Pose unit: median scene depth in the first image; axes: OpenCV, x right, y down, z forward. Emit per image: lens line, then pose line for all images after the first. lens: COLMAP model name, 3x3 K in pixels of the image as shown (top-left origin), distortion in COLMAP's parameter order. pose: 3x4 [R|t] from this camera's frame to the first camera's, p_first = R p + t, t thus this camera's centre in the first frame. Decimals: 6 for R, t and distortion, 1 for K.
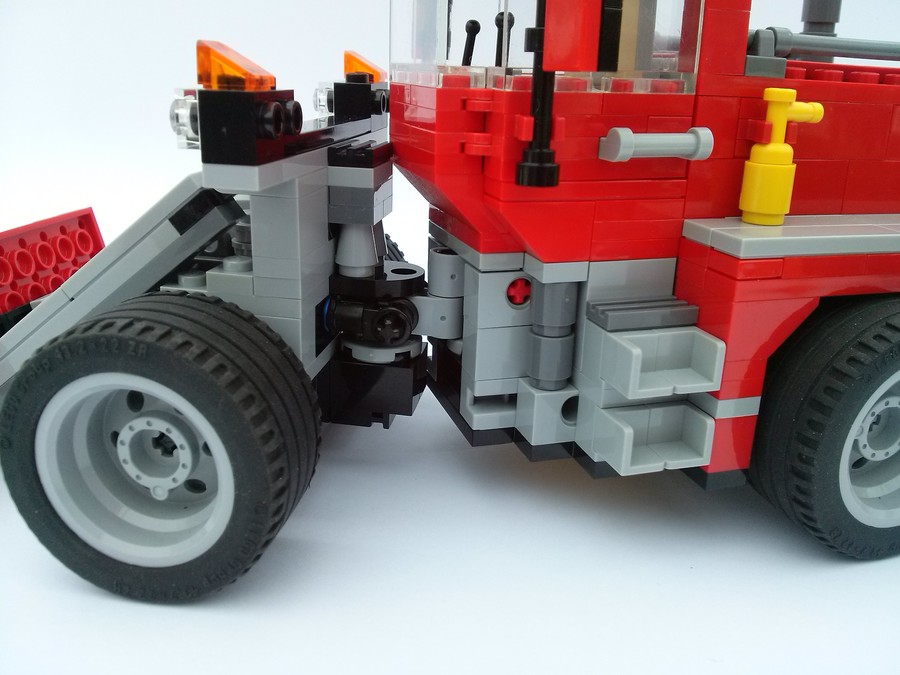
lens RADIAL K [[832.9, 0, 450.0], [0, 832.9, 337.5], [0, 0, 1]] dist [0.151041, -0.526030]
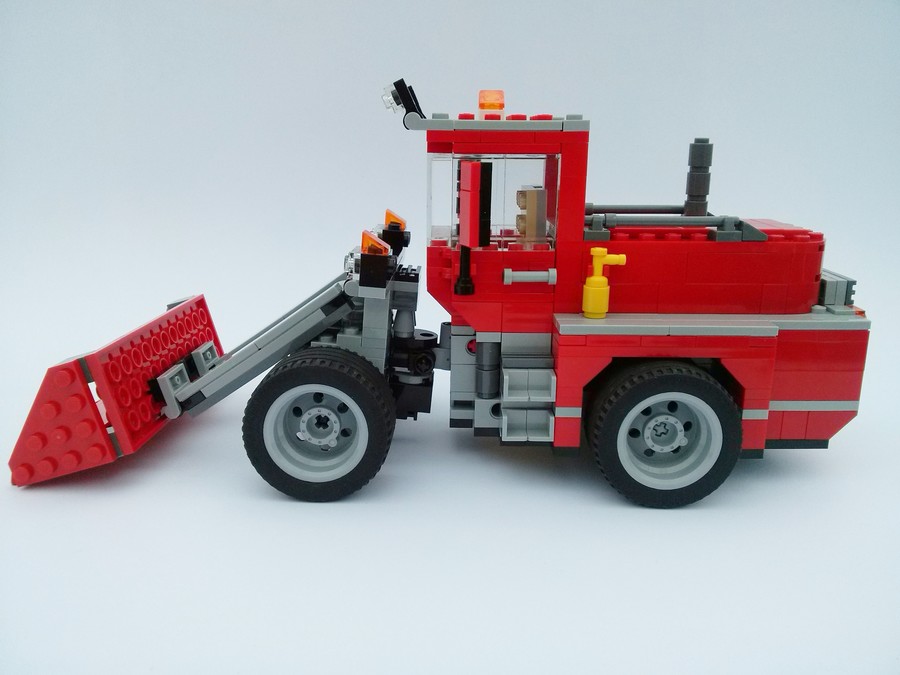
lens RADIAL K [[832.9, 0, 450.0], [0, 832.9, 337.5], [0, 0, 1]] dist [0.151041, -0.526030]
pose [[0.951992, 0.050391, -0.301945, 0.648749], [-0.073855, 0.995030, -0.066796, 0.060739], [0.297079, 0.085889, 0.950982, -0.901664]]
